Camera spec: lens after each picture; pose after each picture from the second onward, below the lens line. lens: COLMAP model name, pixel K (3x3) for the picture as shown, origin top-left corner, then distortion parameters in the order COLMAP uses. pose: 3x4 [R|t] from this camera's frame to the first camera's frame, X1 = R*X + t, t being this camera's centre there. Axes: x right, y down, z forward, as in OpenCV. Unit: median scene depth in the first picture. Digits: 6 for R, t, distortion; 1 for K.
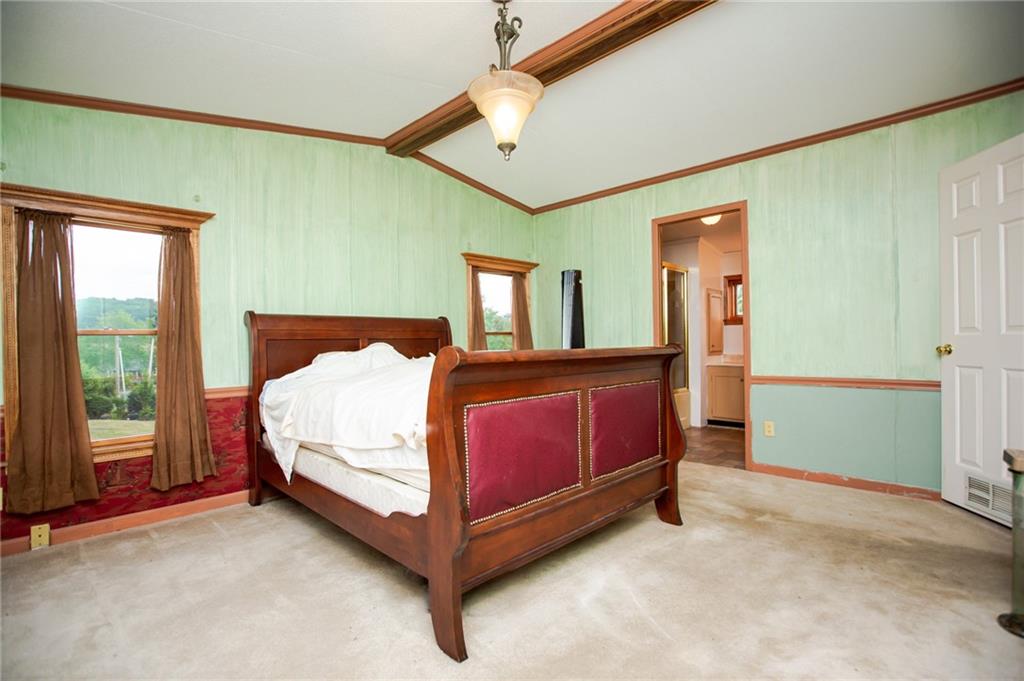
lens RADIAL K [[476.9, 0, 512.0], [0, 476.9, 340.5], [0, 0, 1]] dist [-0.001603, 0.000064]
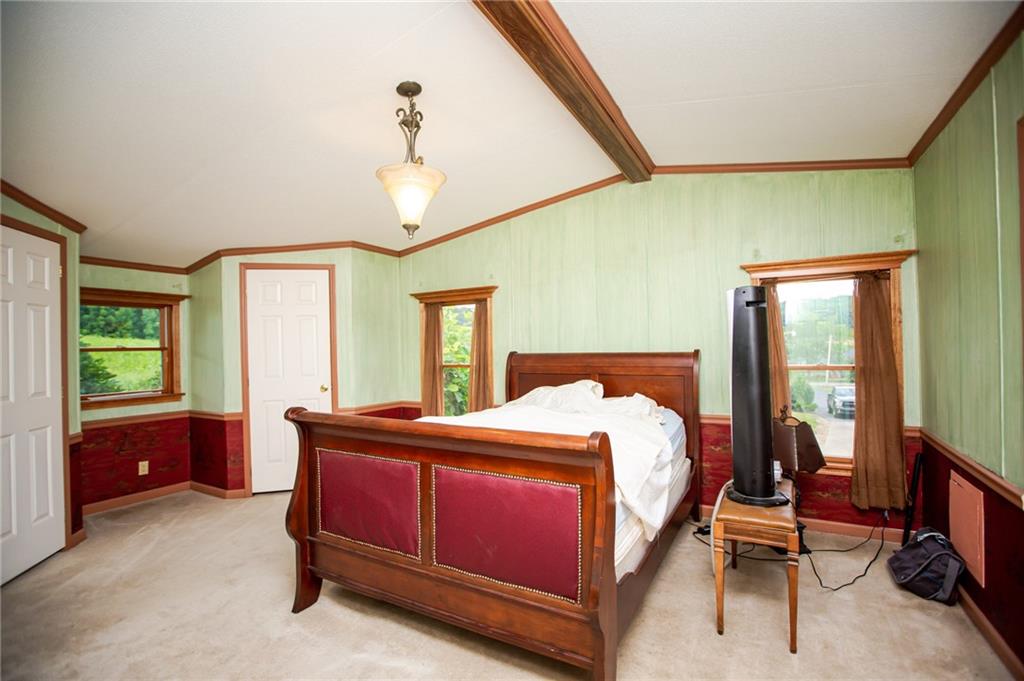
lens RADIAL K [[476.9, 0, 512.0], [0, 476.9, 340.5], [0, 0, 1]] dist [-0.001603, 0.000064]
pose [[0.270925, 0.003366, -0.962595, 0.762489], [0.009154, 0.999940, 0.006073, -0.101056], [0.962557, -0.010457, 0.270878, 0.623102]]
